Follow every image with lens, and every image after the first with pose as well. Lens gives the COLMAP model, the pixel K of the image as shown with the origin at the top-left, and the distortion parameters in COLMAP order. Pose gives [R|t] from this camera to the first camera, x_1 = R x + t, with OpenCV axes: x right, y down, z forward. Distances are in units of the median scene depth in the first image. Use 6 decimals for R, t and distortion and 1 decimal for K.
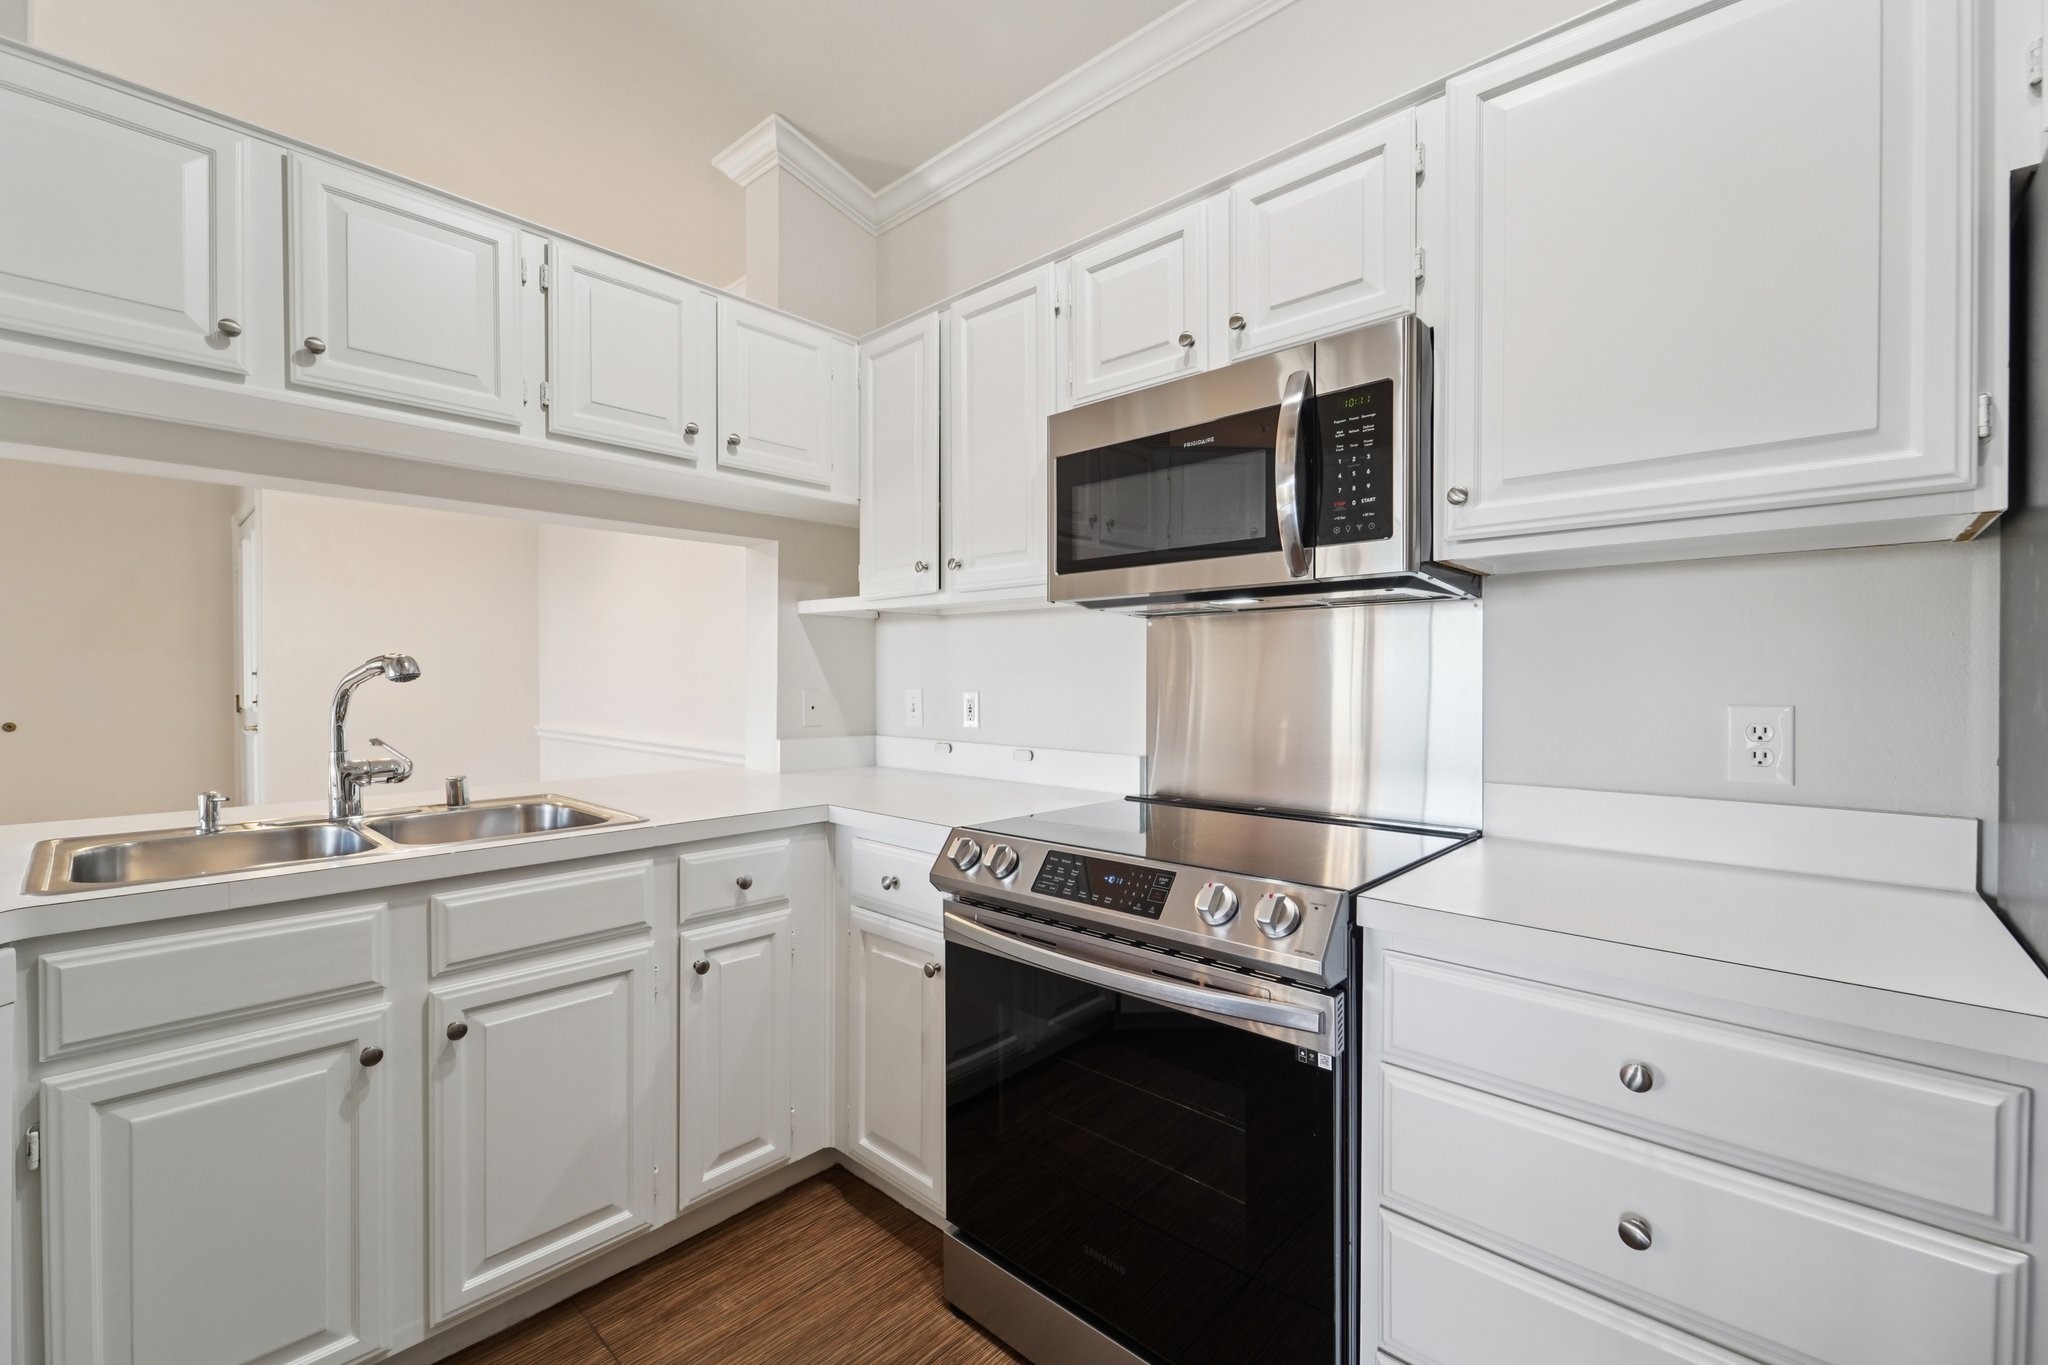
lens RADIAL K [[844.7, 0, 1024.0], [0, 844.7, 682.5], [0, 0, 1]] dist [-0.000361, 0.000148]
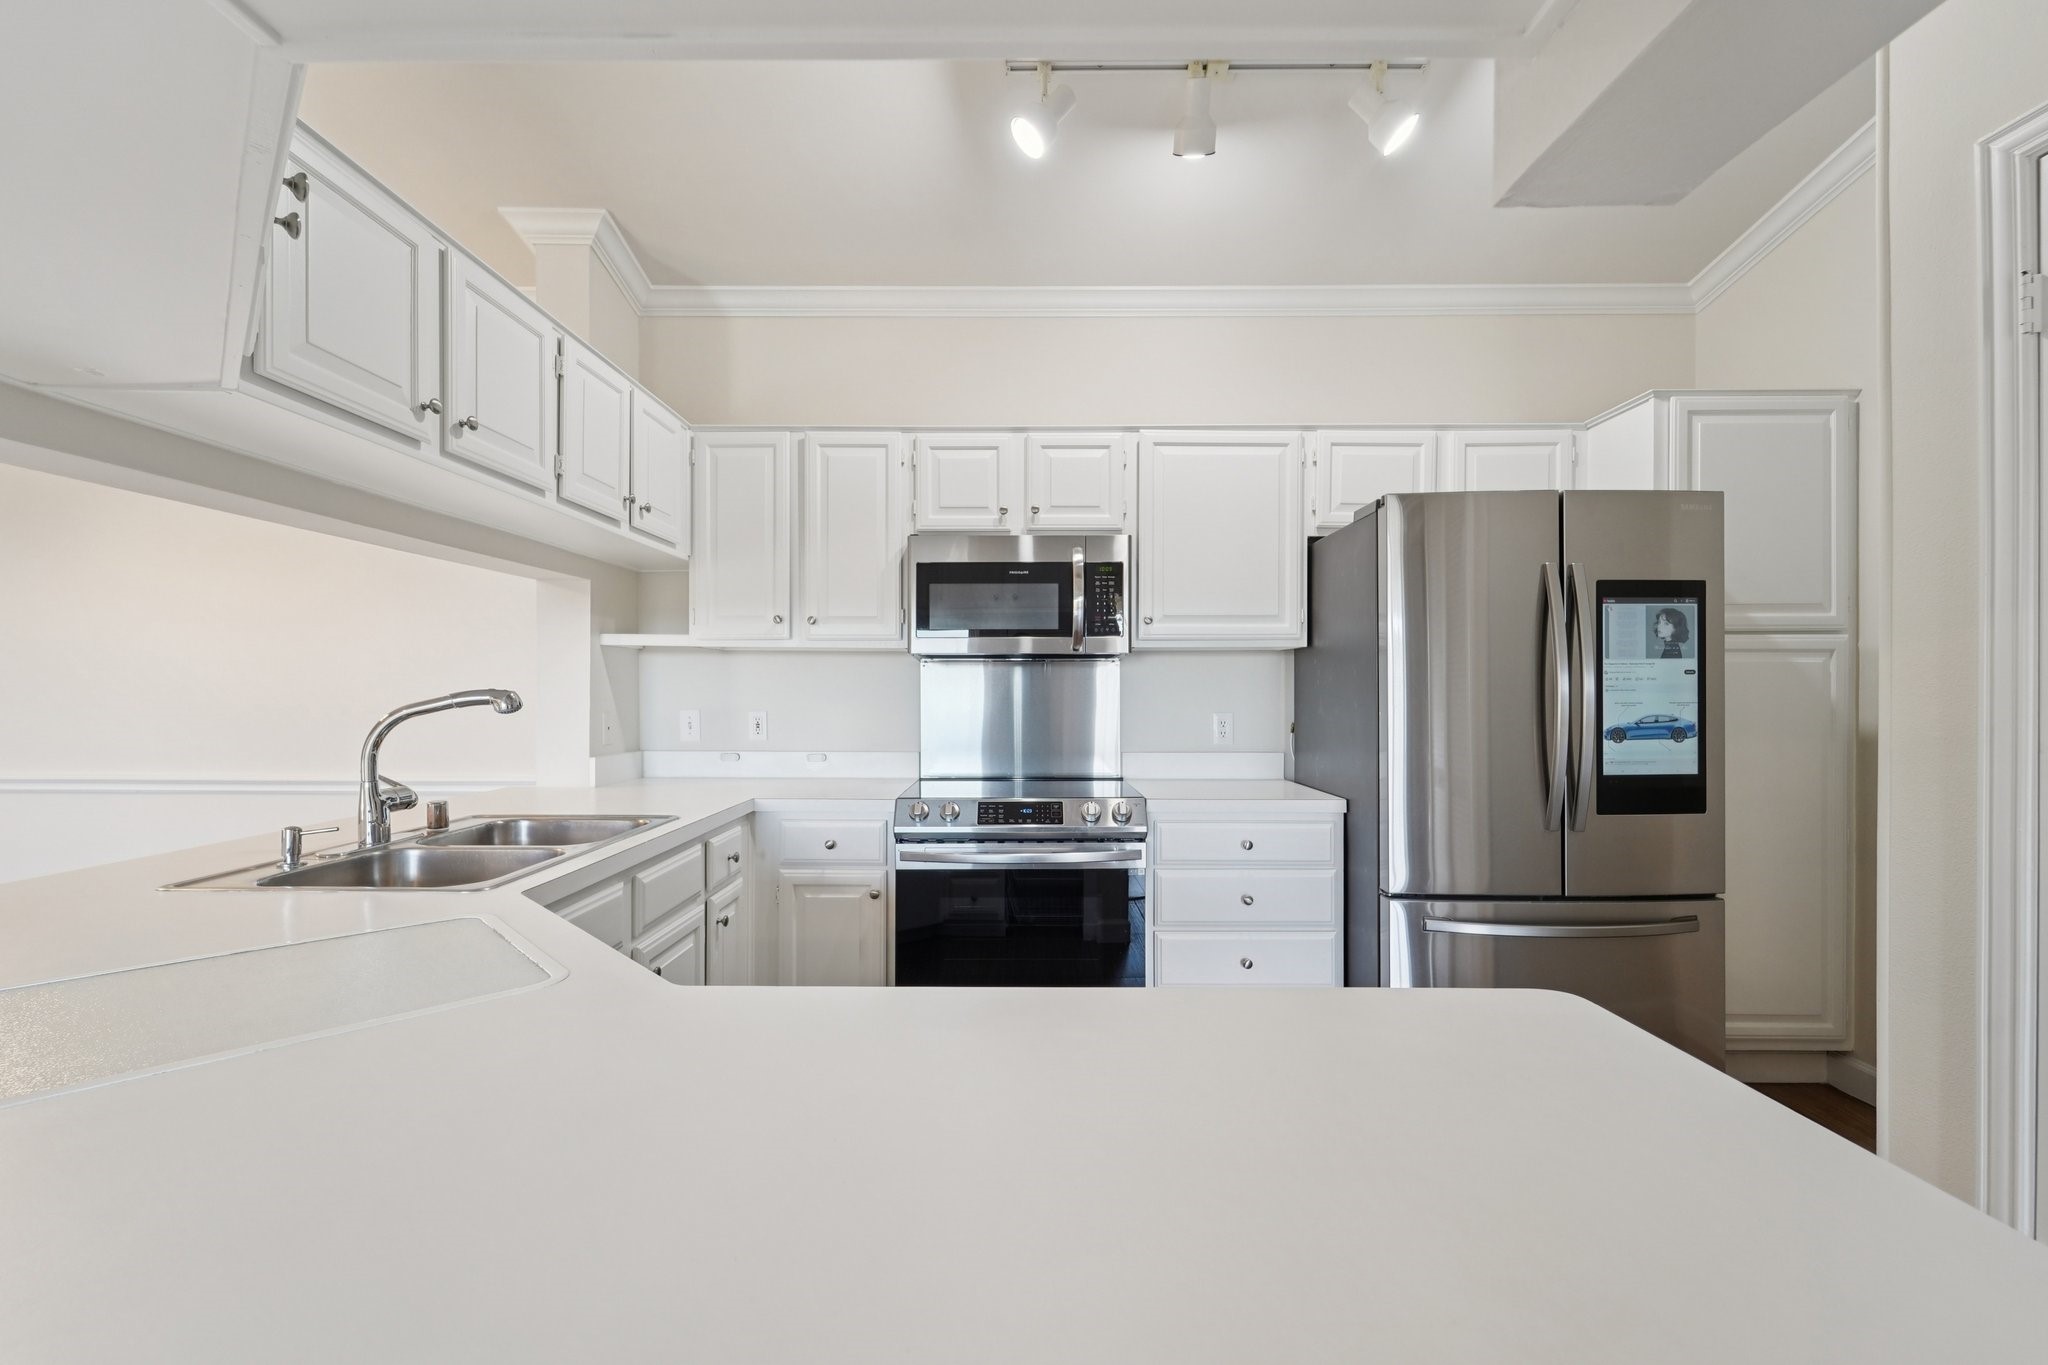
lens RADIAL K [[822.8, 0, 1024.0], [0, 822.8, 682.5], [0, 0, 1]] dist [-0.001068, -0.000127]
pose [[0.741729, 0.006091, 0.670673, -0.879130], [0.002884, 0.999921, -0.012272, -0.024397], [-0.670694, 0.011037, 0.741652, -0.284515]]
